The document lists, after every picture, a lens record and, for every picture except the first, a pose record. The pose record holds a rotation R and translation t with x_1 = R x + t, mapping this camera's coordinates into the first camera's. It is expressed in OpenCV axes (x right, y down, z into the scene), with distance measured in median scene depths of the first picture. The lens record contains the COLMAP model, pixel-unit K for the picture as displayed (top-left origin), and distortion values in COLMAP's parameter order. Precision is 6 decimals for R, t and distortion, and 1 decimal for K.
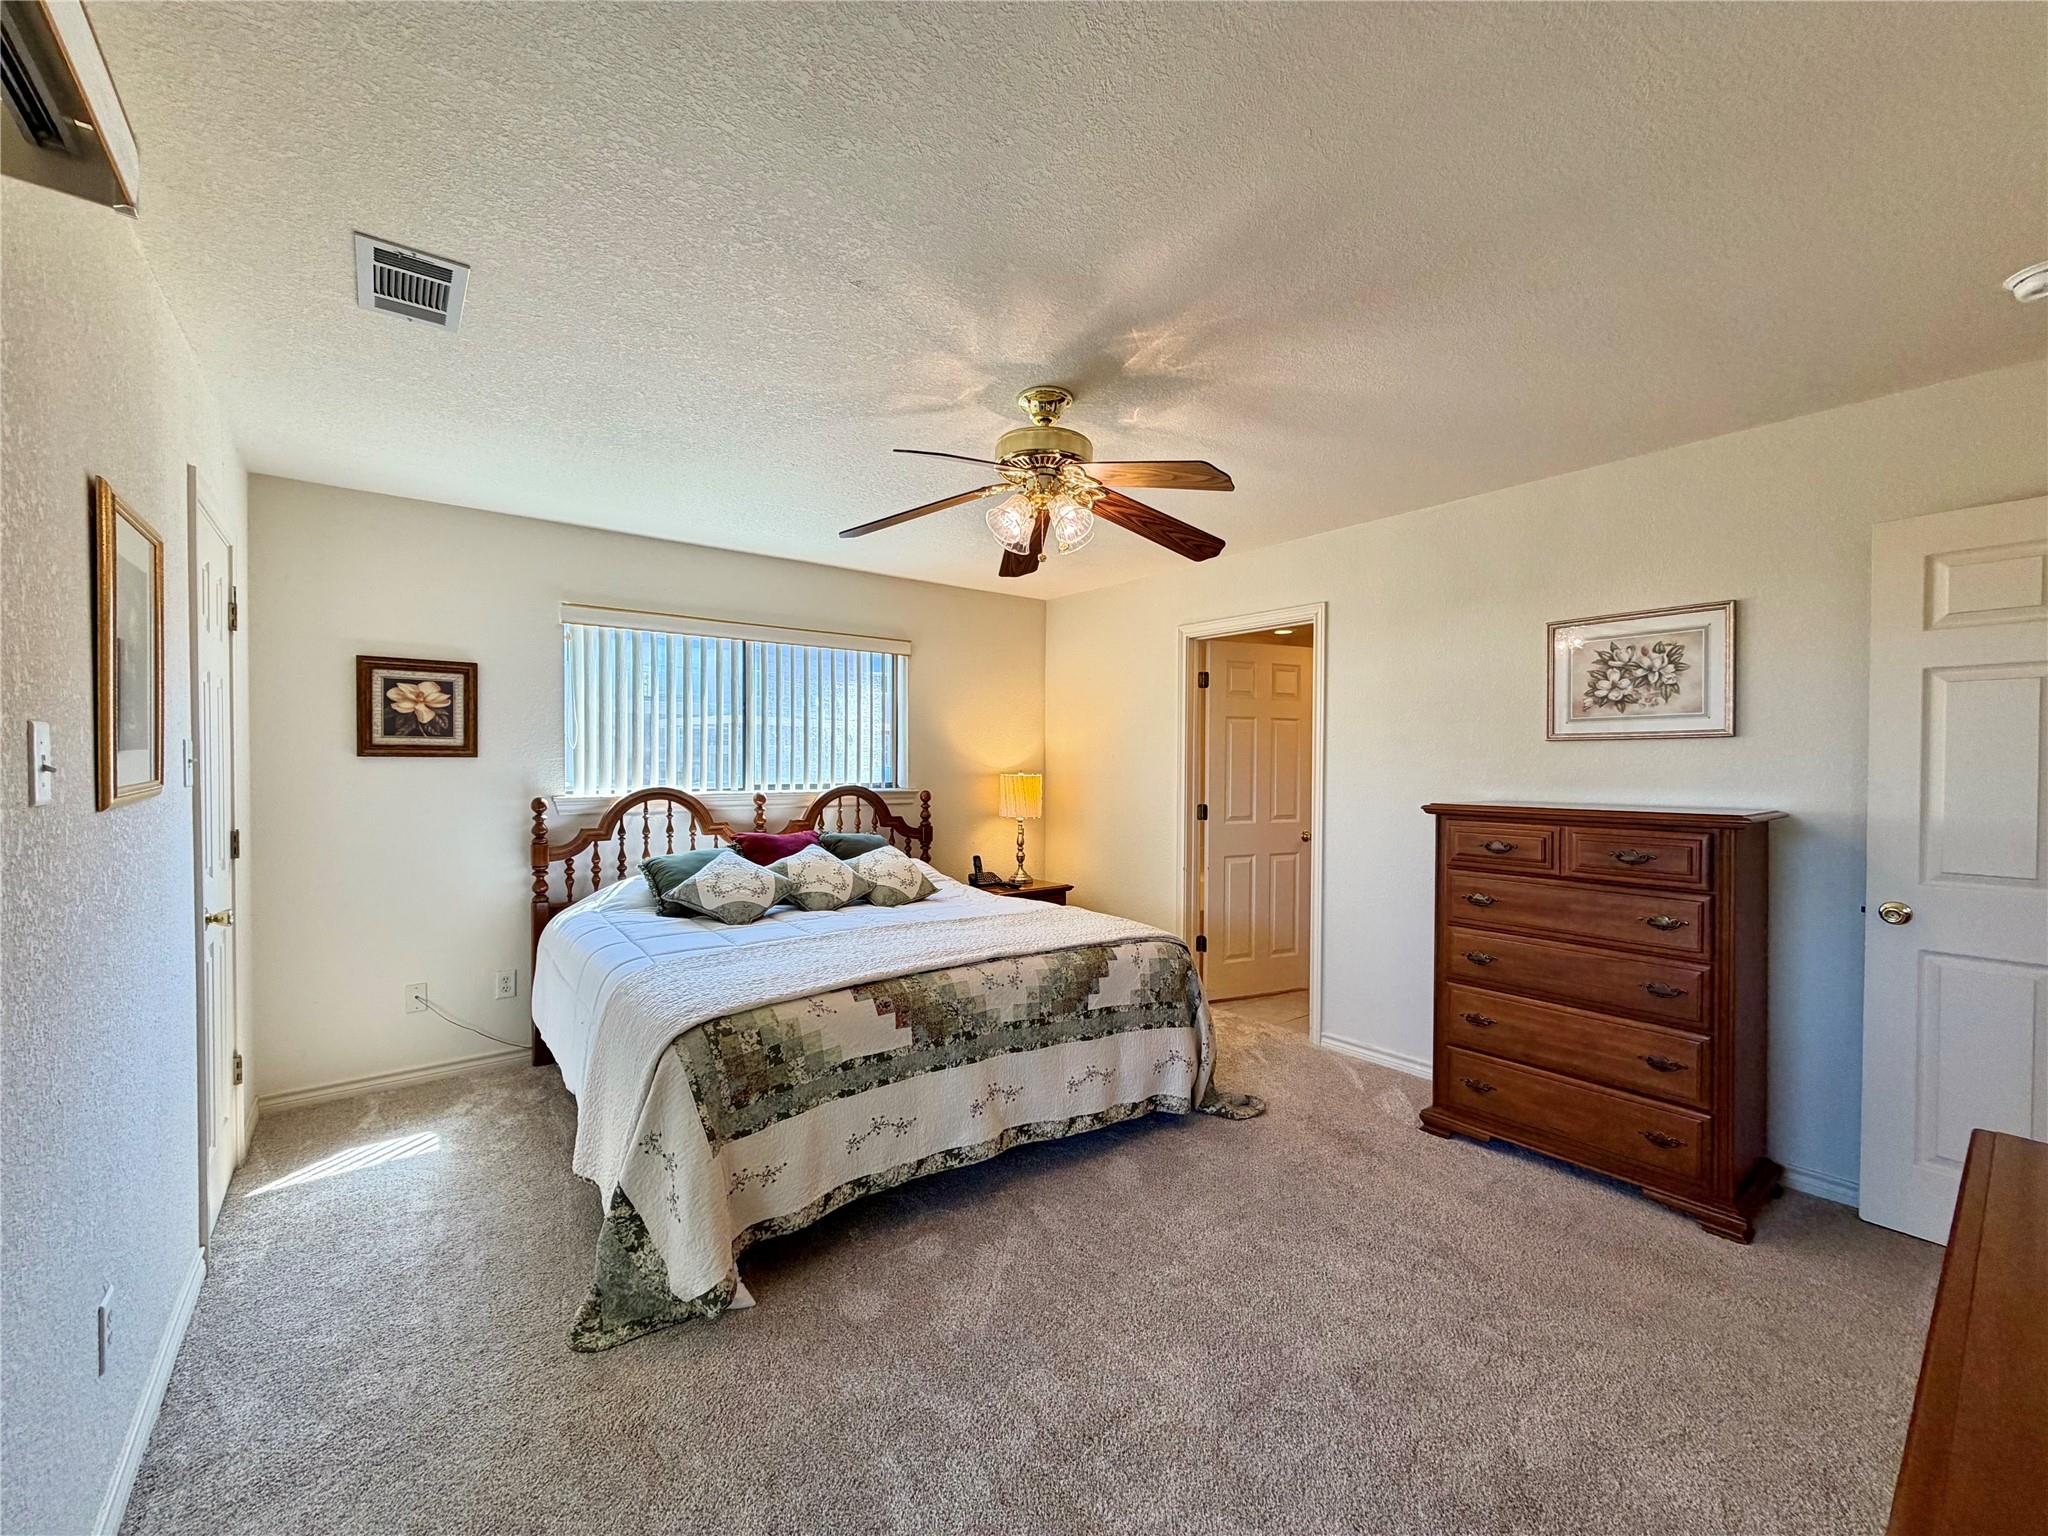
lens RADIAL K [[816.7, 0, 1019.4], [0, 816.7, 768.8], [0, 0, 1]] dist [0.003925, -0.000087]
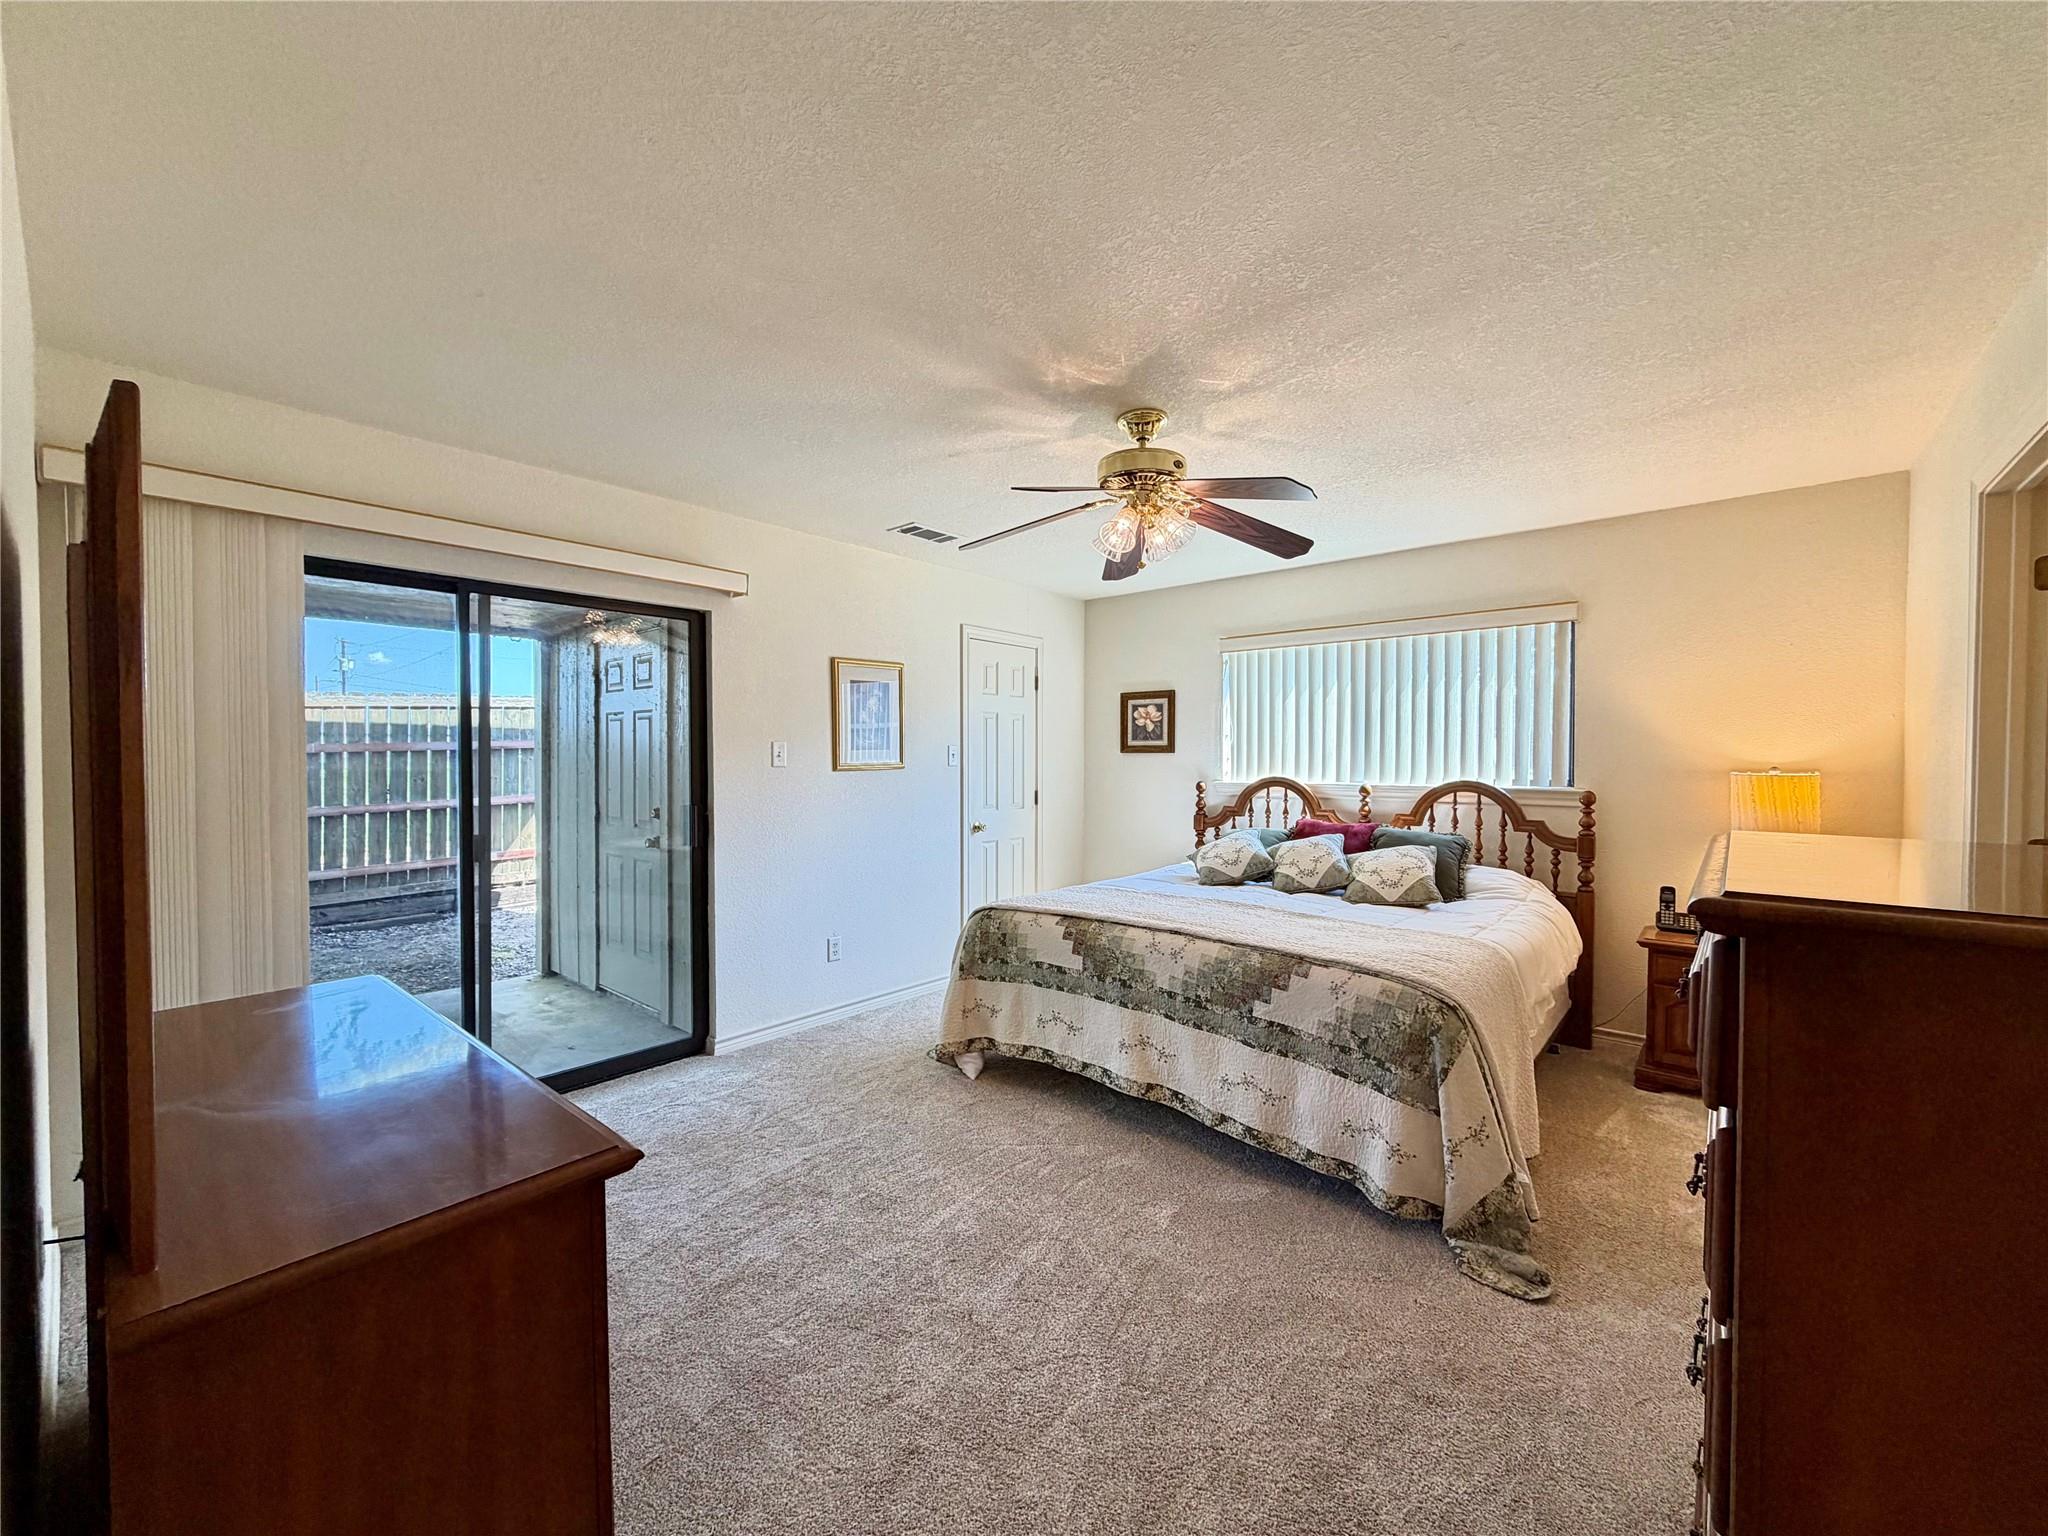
lens RADIAL K [[816.7, 0, 1019.9], [0, 816.7, 766.5], [0, 0, 1]] dist [0.003925, -0.000087]
pose [[0.193818, 0.007046, -0.981012, 0.895092], [-0.010213, 0.999935, 0.005164, 0.007145], [0.980984, 0.009018, 0.193877, 0.521382]]
